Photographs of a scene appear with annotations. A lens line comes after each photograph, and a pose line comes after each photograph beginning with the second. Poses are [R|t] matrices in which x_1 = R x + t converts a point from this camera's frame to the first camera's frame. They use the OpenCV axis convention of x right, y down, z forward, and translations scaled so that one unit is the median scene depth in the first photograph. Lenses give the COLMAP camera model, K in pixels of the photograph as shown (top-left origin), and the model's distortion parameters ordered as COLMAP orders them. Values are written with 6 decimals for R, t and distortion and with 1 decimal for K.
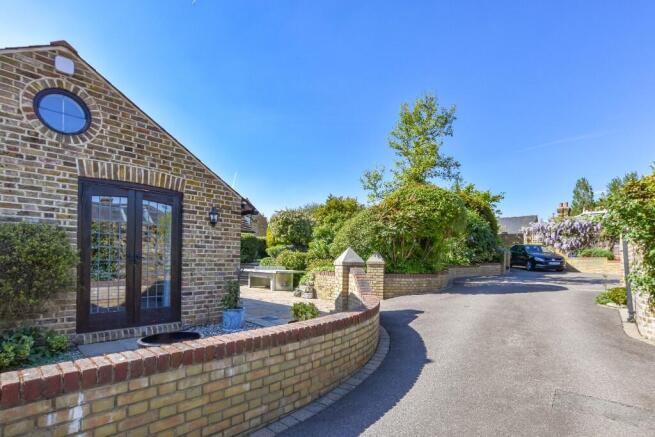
lens RADIAL K [[319.1, 0, 331.9], [0, 319.1, 256.9], [0, 0, 1]] dist [-0.011734, 0.000378]
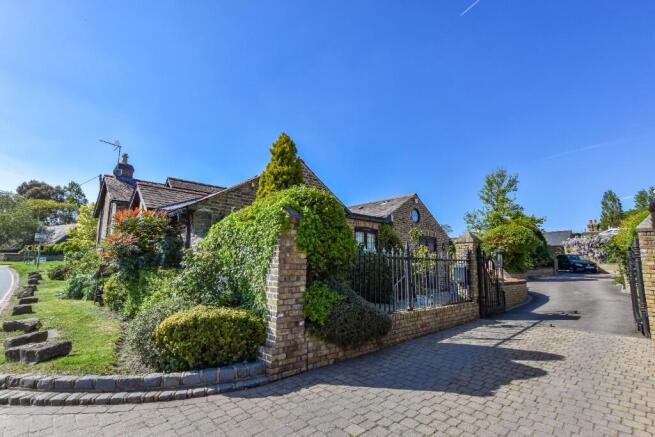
lens RADIAL K [[319.1, 0, 327.5], [0, 319.1, 217.1], [0, 0, 1]] dist [-0.011734, 0.000378]
pose [[0.996972, -0.014783, -0.076349, -0.378116], [0.003229, 0.988789, -0.149288, 0.004787], [0.077700, 0.148589, 0.985842, -0.549914]]
